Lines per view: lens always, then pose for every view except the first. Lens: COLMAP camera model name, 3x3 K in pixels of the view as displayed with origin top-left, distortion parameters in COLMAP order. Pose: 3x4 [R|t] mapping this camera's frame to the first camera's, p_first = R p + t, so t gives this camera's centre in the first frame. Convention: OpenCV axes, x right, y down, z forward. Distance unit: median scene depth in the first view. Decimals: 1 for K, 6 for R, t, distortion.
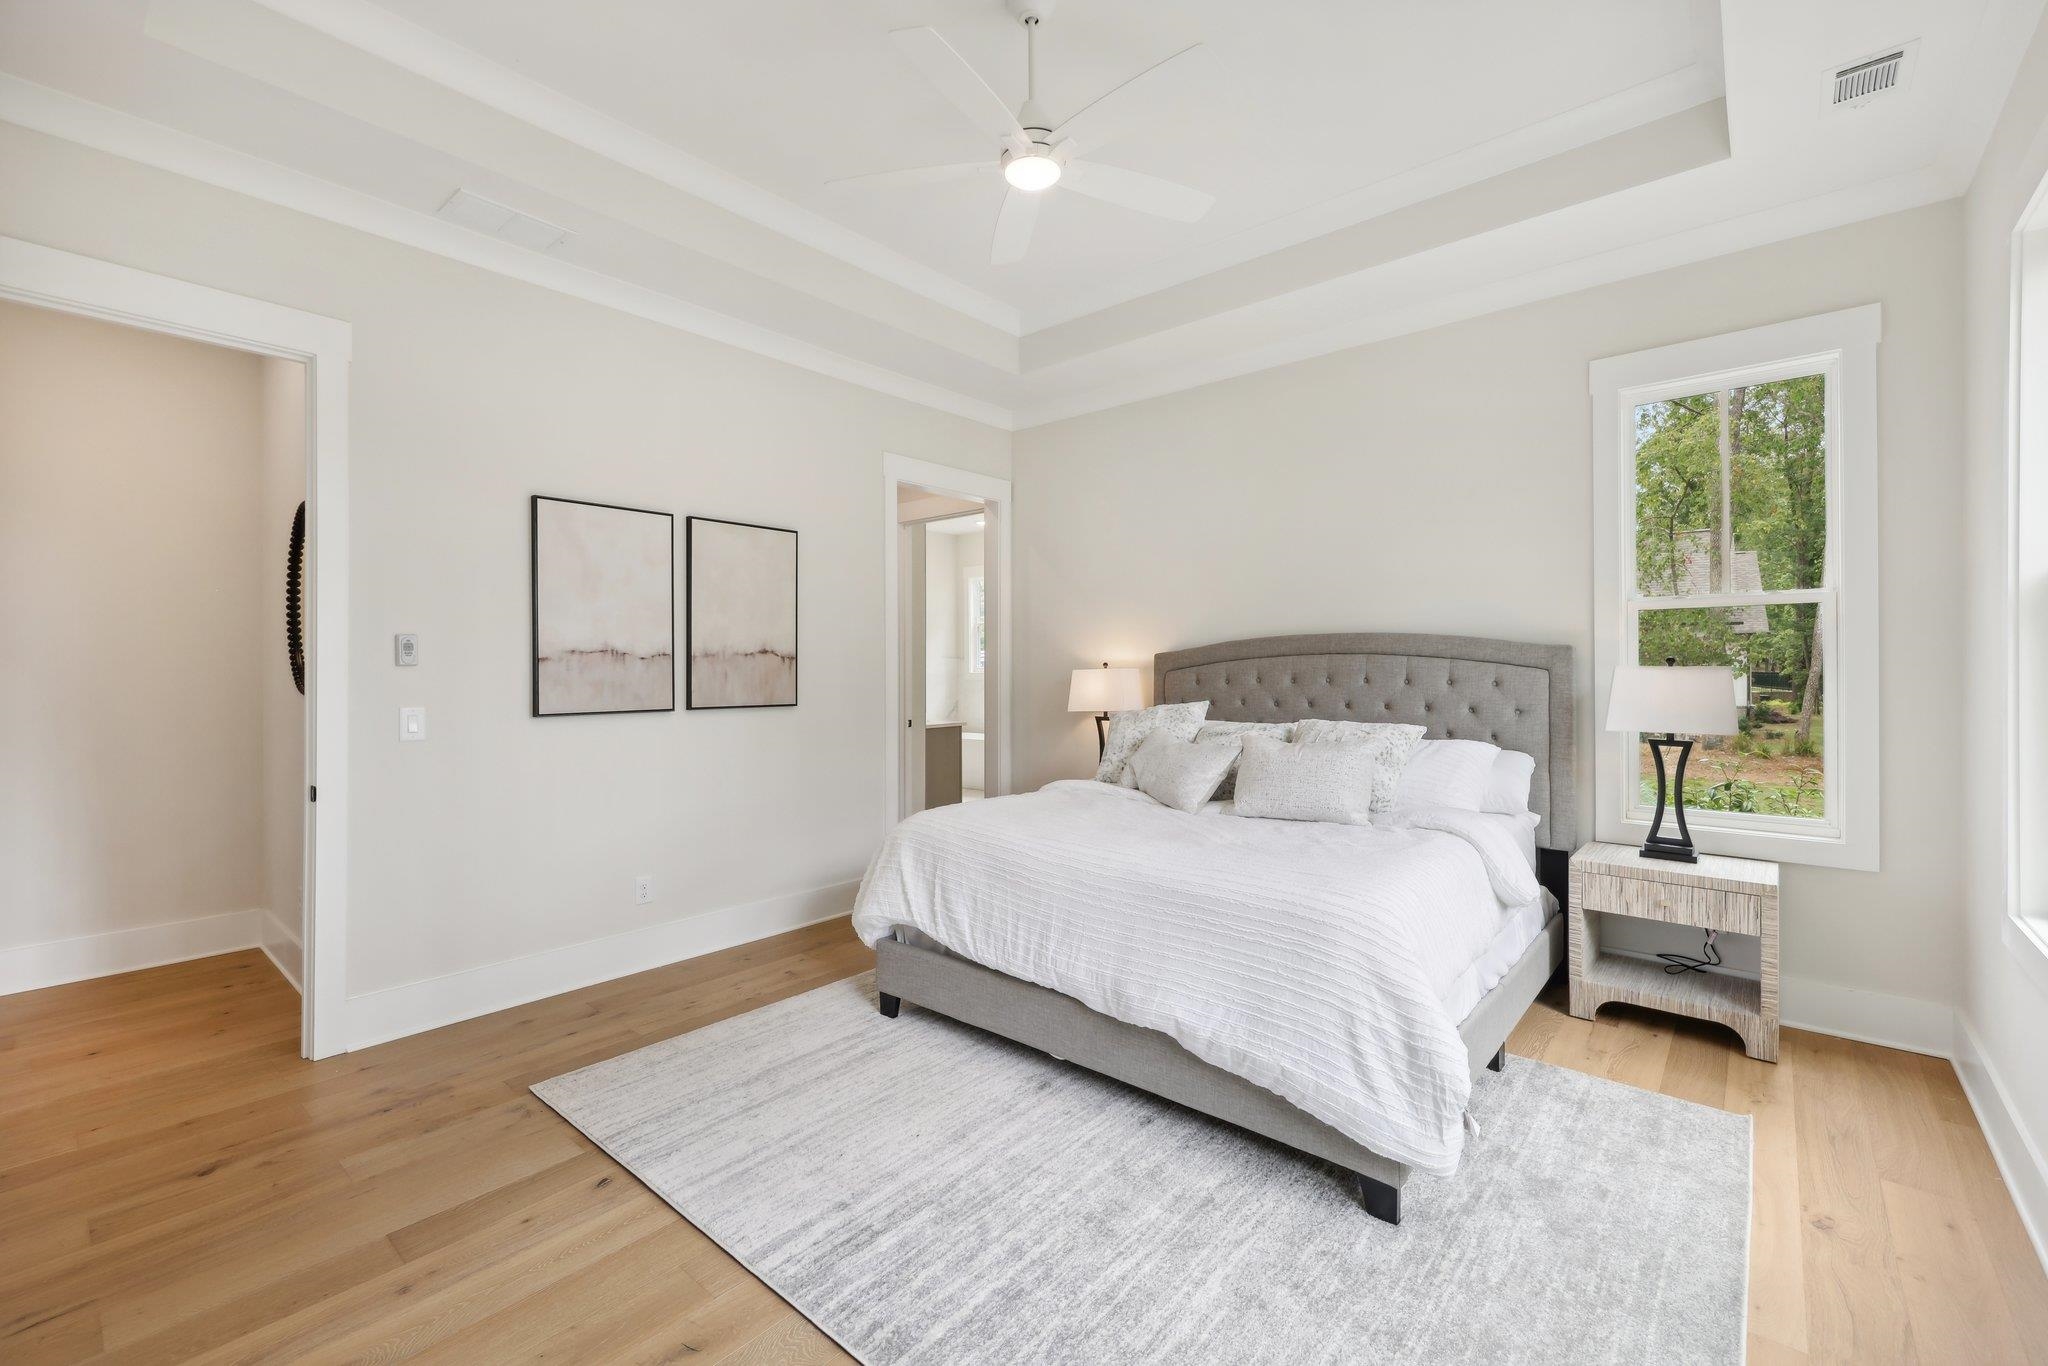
lens RADIAL K [[882.9, 0, 1026.1], [0, 882.9, 669.8], [0, 0, 1]] dist [0.000256, -0.000191]
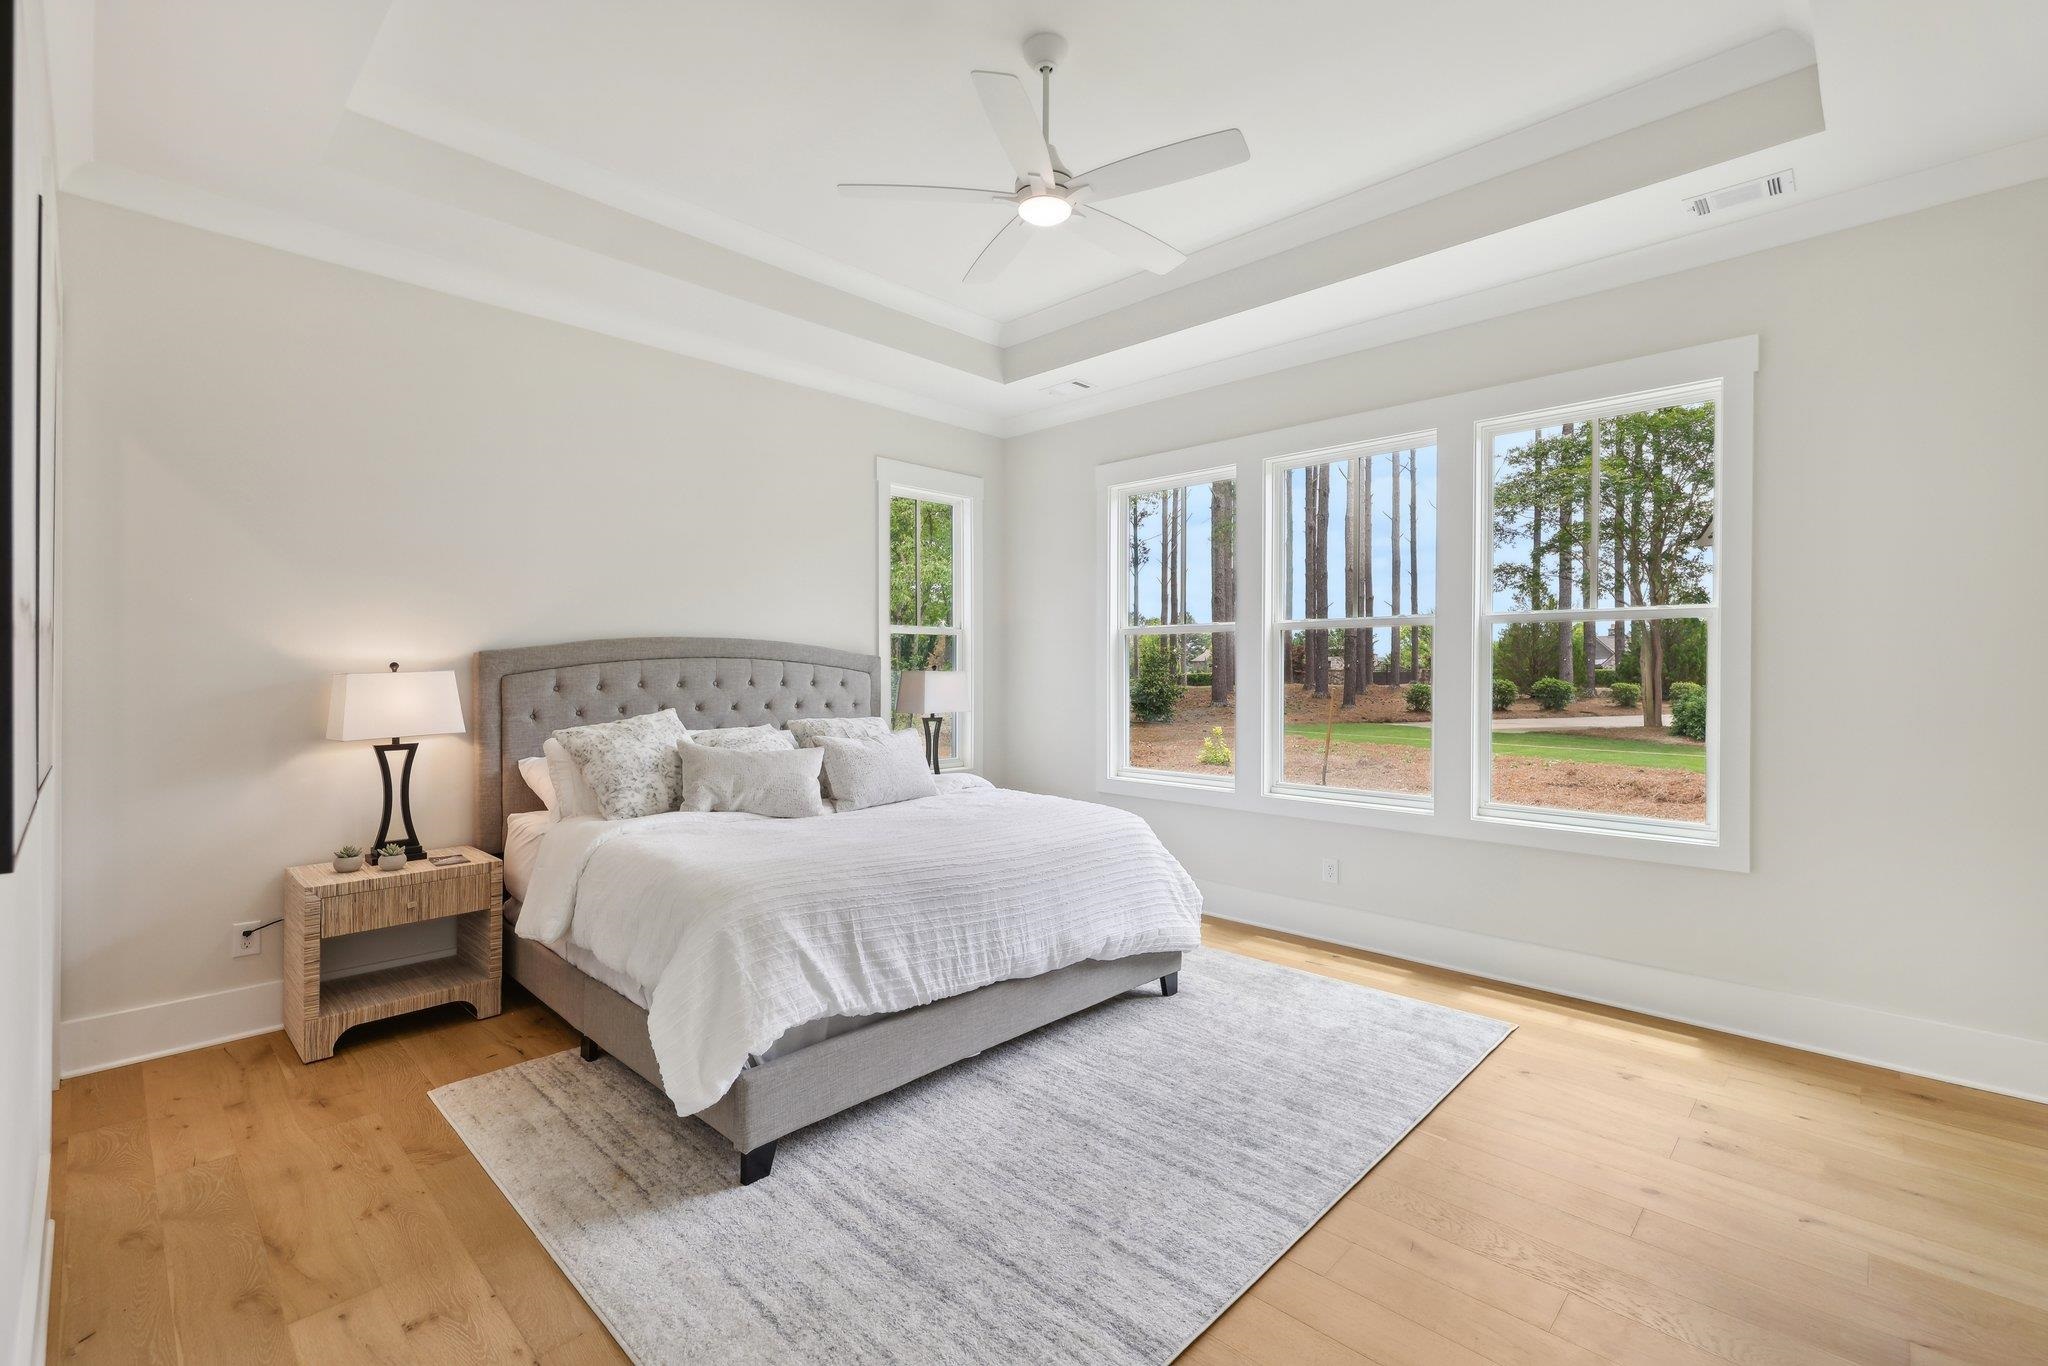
lens RADIAL K [[882.9, 0, 1028.0], [0, 882.9, 676.6], [0, 0, 1]] dist [0.000256, -0.000191]
pose [[0.041424, -0.001950, 0.999140, -0.721057], [0.001750, 0.999997, 0.001879, 0.002911], [-0.999140, 0.001671, 0.041428, 0.665804]]
